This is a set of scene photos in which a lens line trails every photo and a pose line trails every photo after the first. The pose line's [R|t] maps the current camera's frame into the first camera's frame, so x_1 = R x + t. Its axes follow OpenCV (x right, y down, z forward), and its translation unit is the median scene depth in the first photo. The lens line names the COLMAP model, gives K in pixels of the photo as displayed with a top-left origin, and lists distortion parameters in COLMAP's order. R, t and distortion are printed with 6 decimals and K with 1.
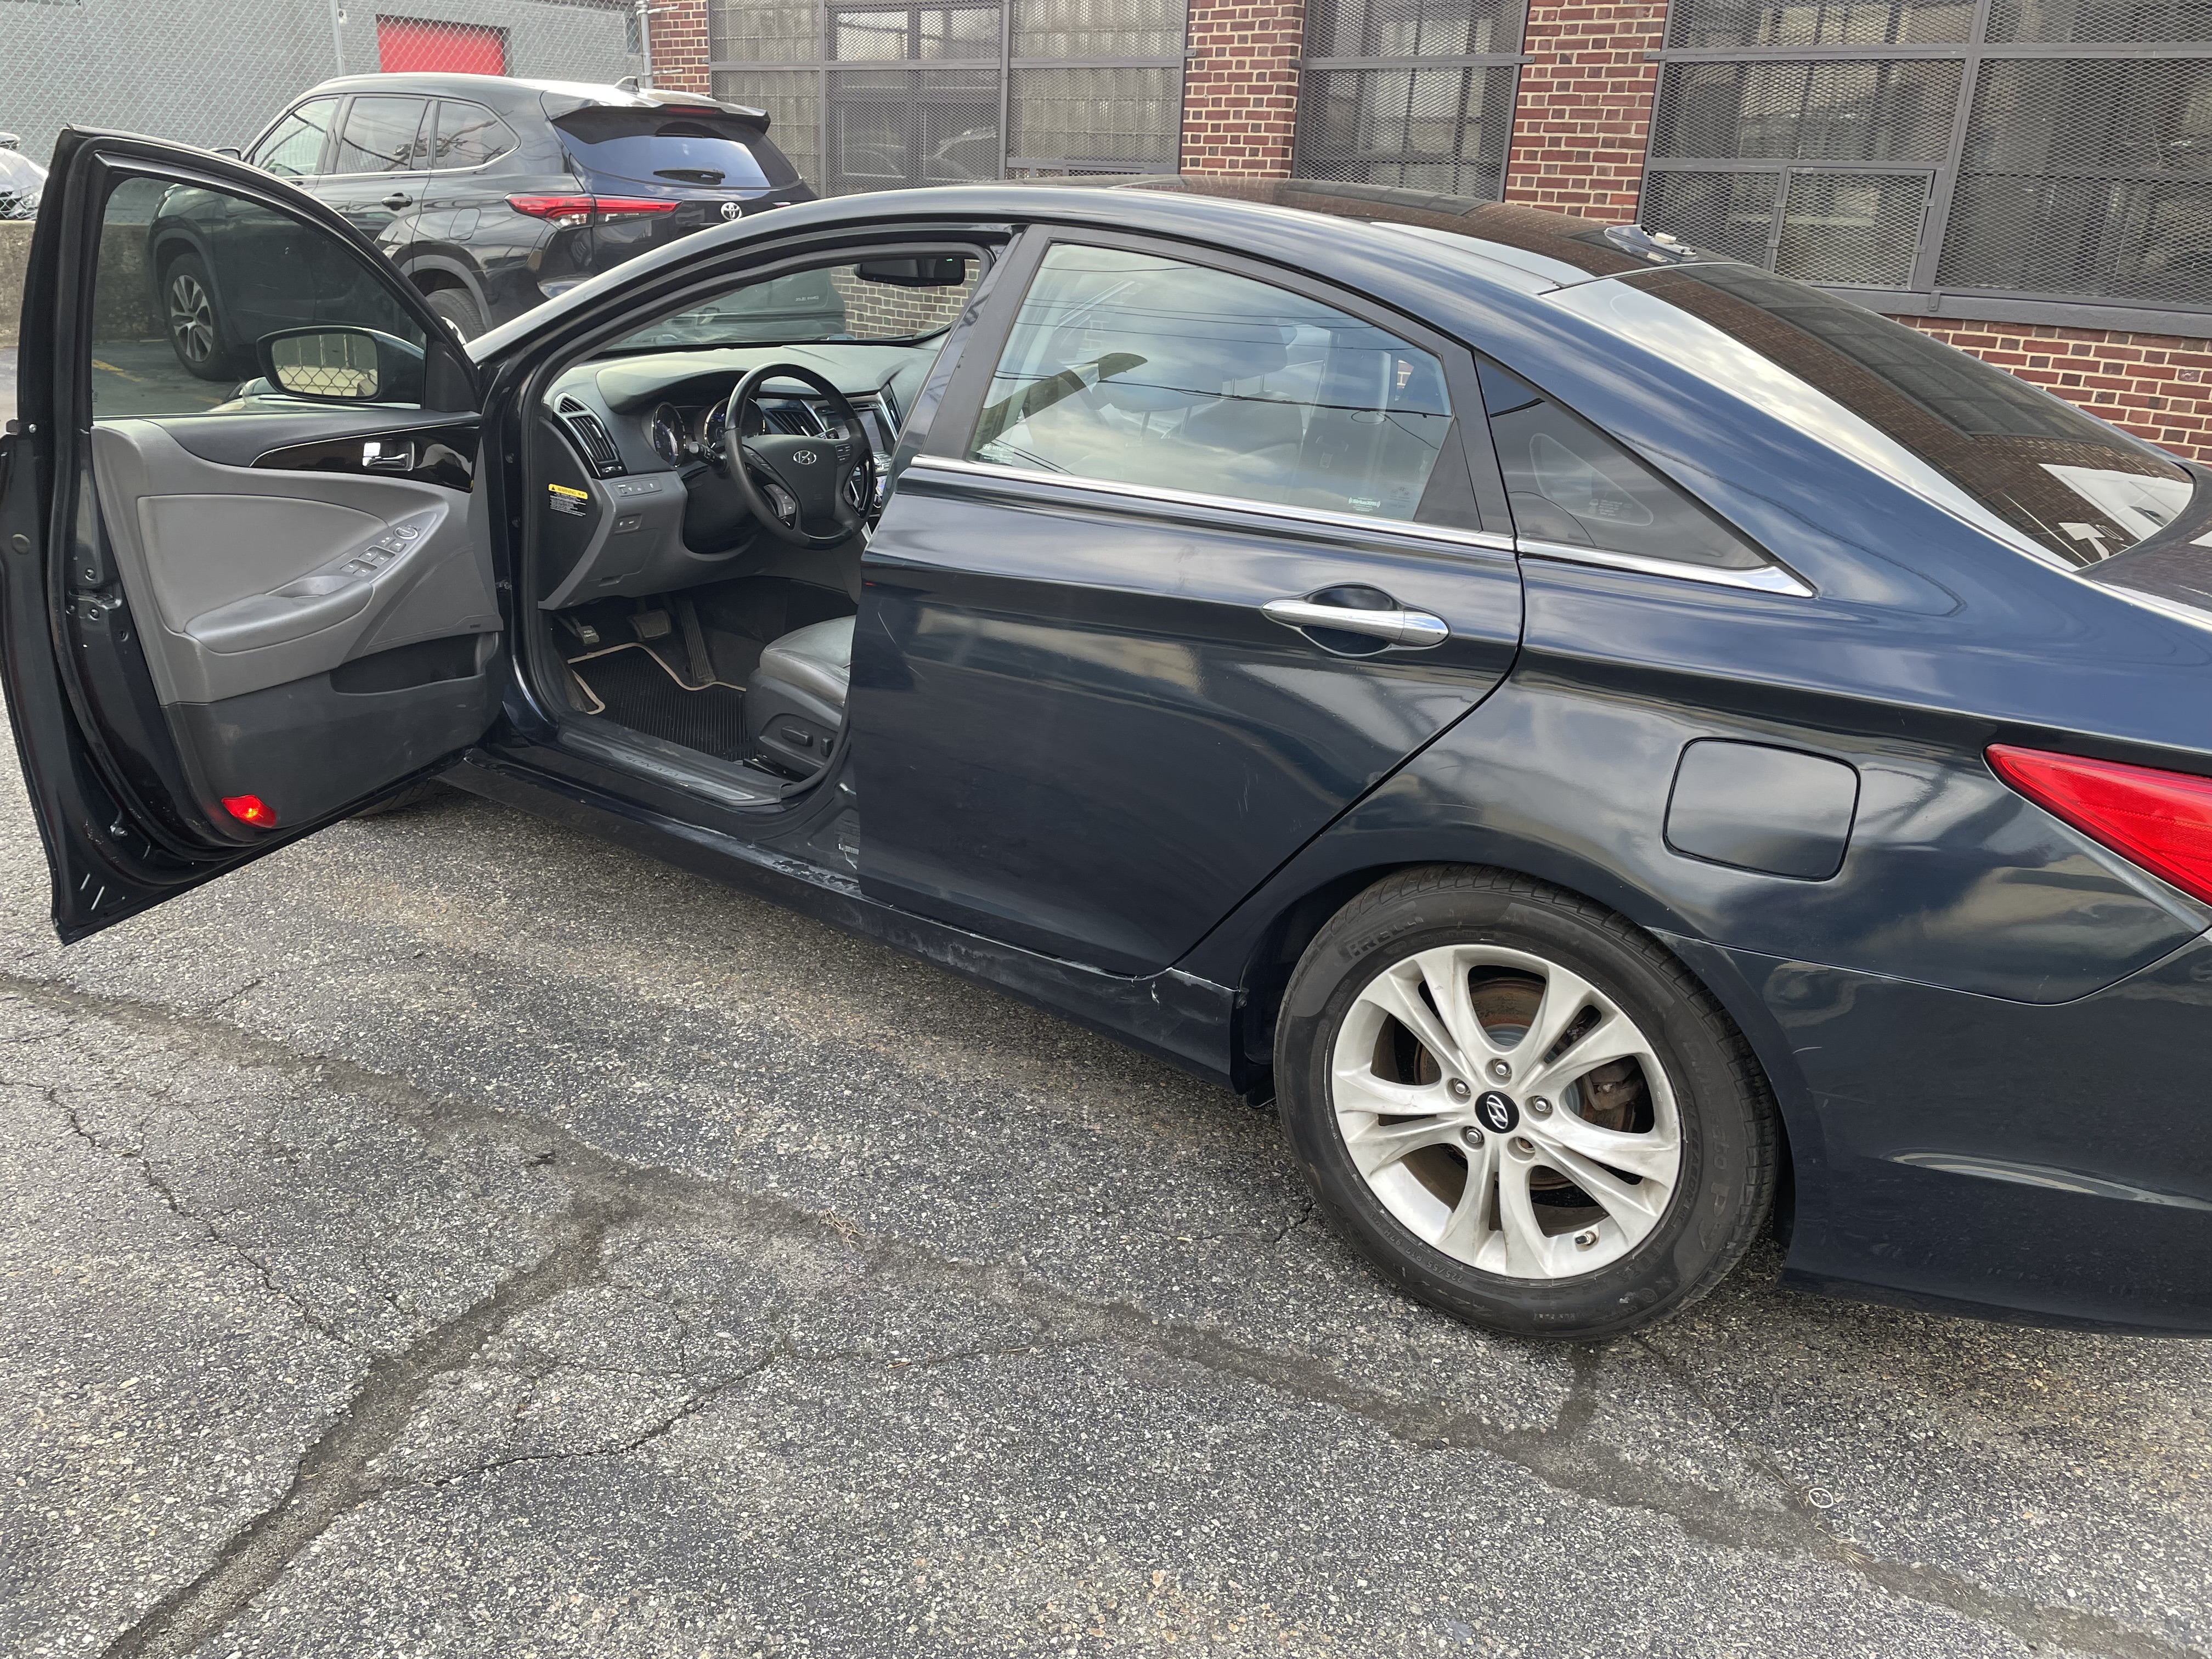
lens RADIAL K [[1695.2, 0, 1101.5], [0, 1695.2, 813.0], [0, 0, 1]] dist [0.072909, -0.099743]
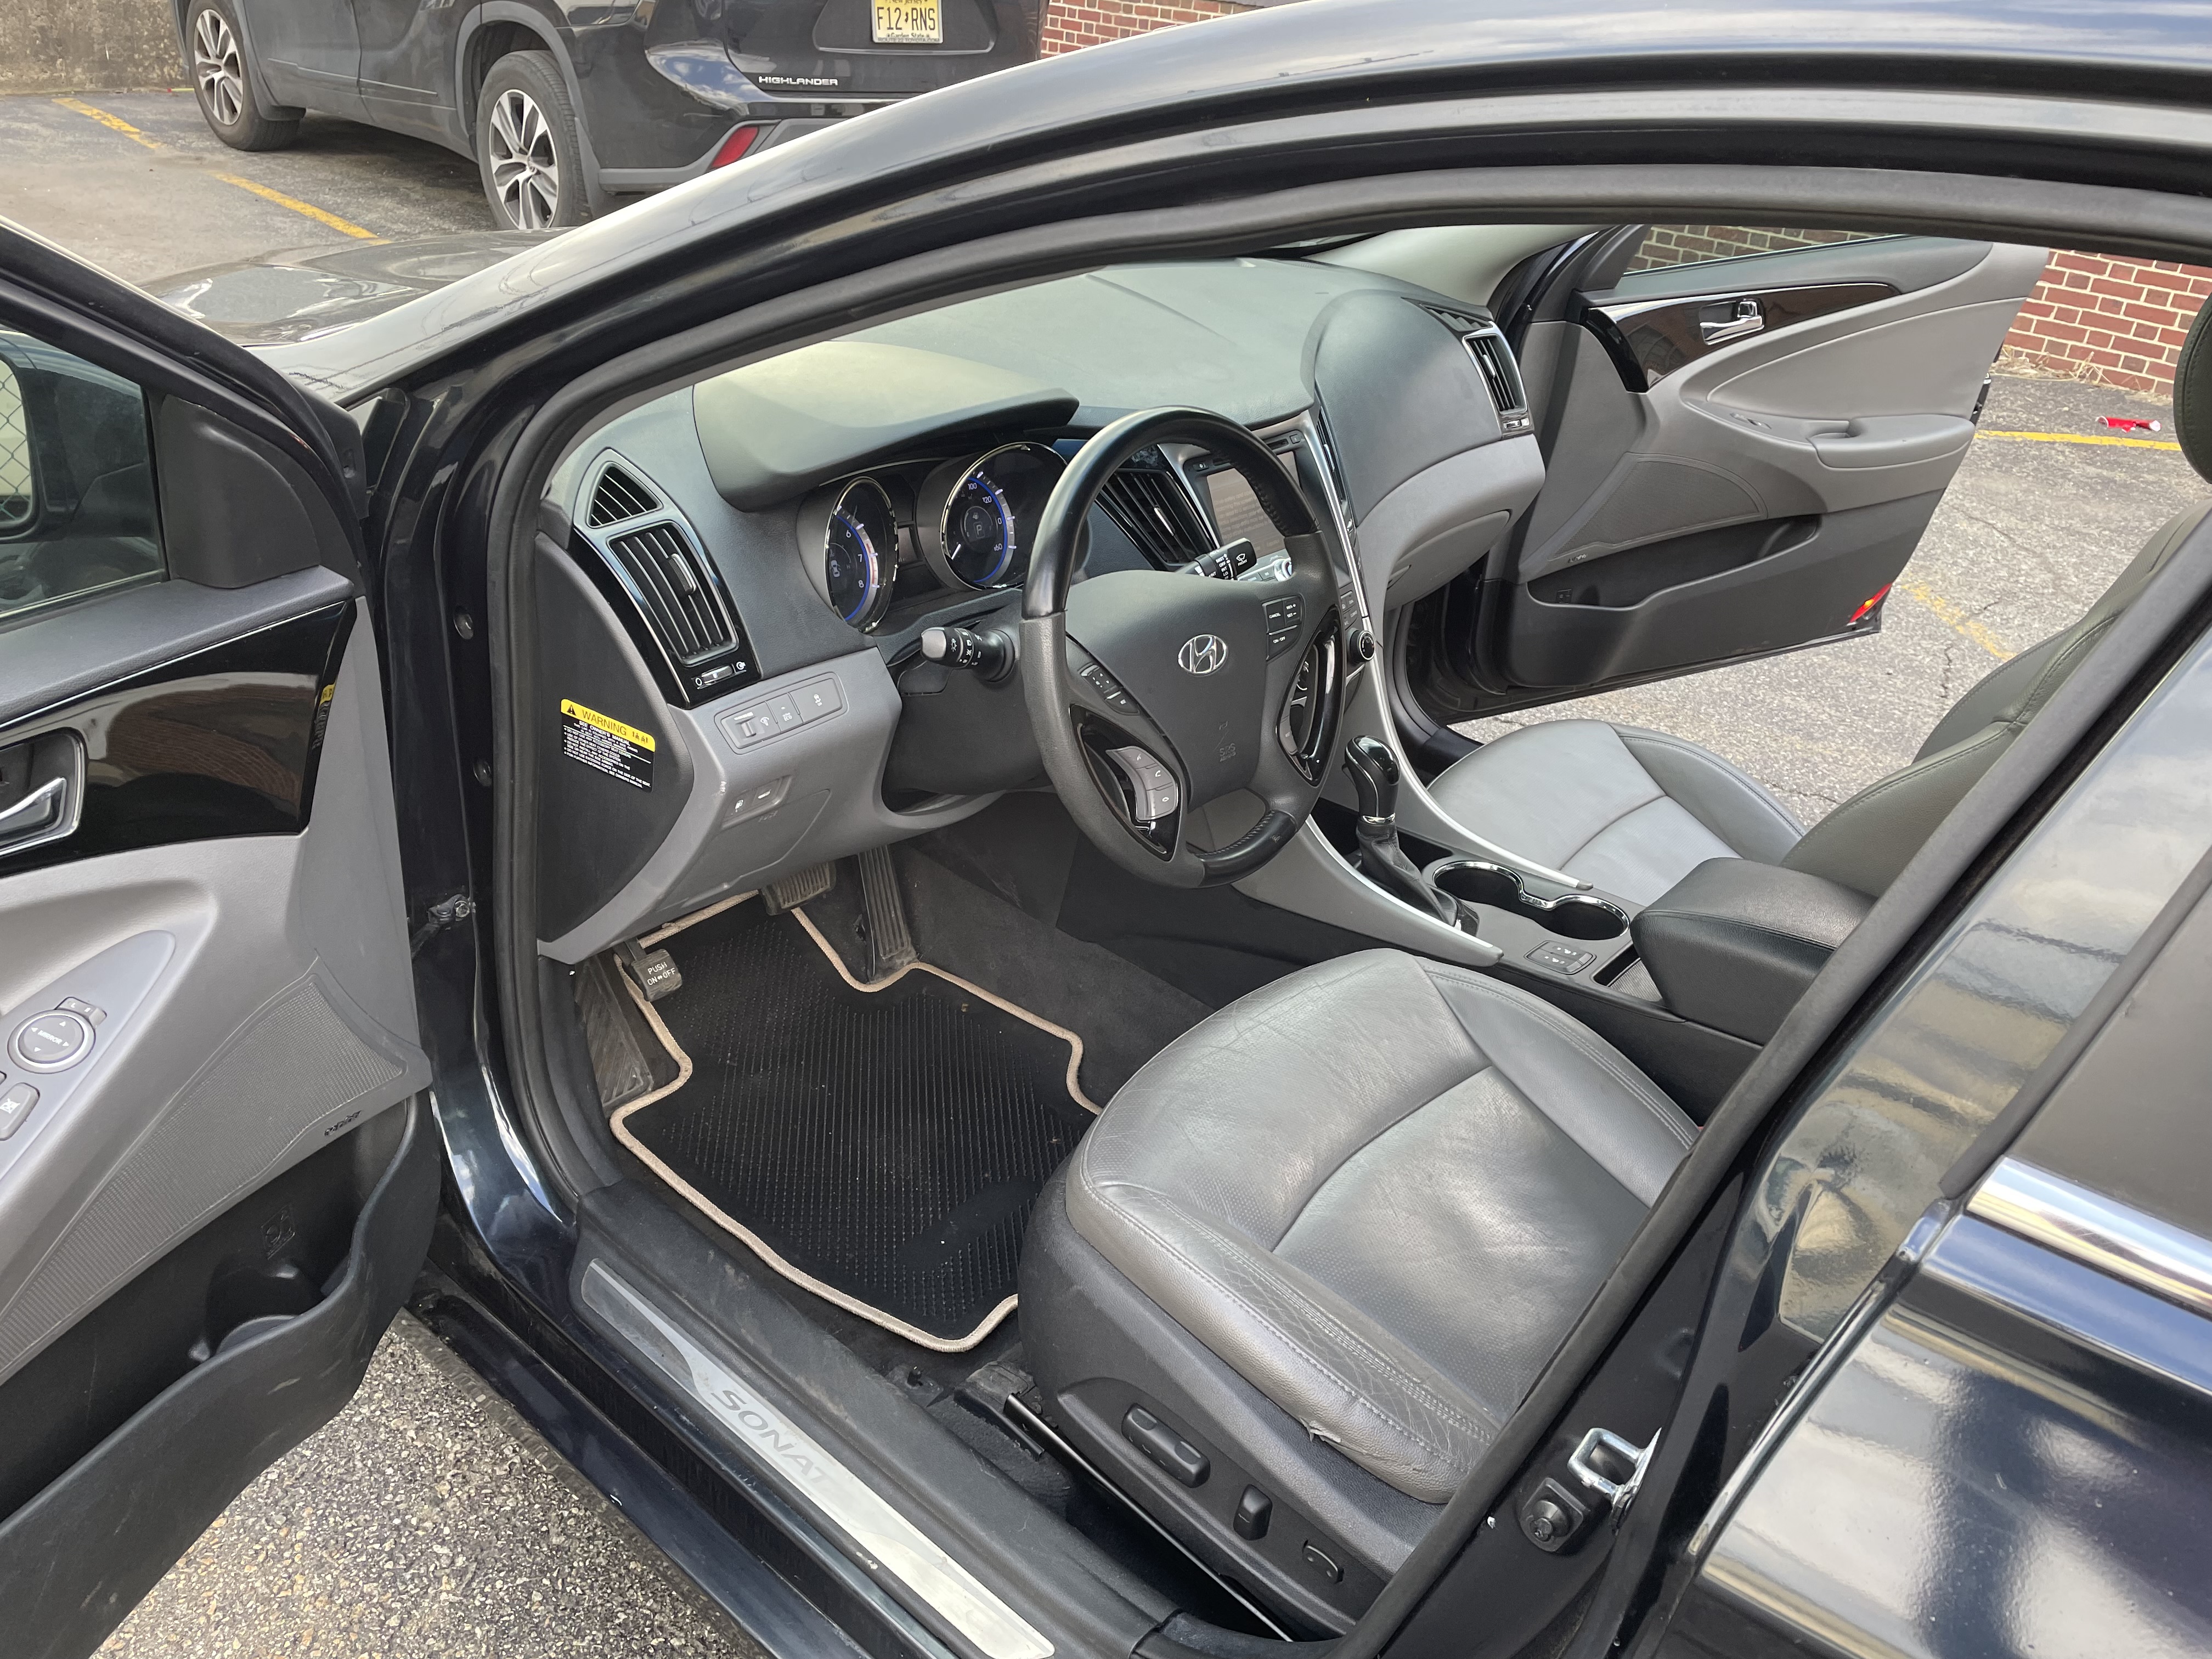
lens RADIAL K [[1695.2, 0, 1119.8], [0, 1695.2, 831.2], [0, 0, 1]] dist [0.072909, -0.099743]
pose [[0.996132, 0.071961, -0.050433, -0.169661], [-0.064661, 0.988891, 0.133844, -0.218668], [0.059504, -0.130065, 0.989718, 0.602799]]
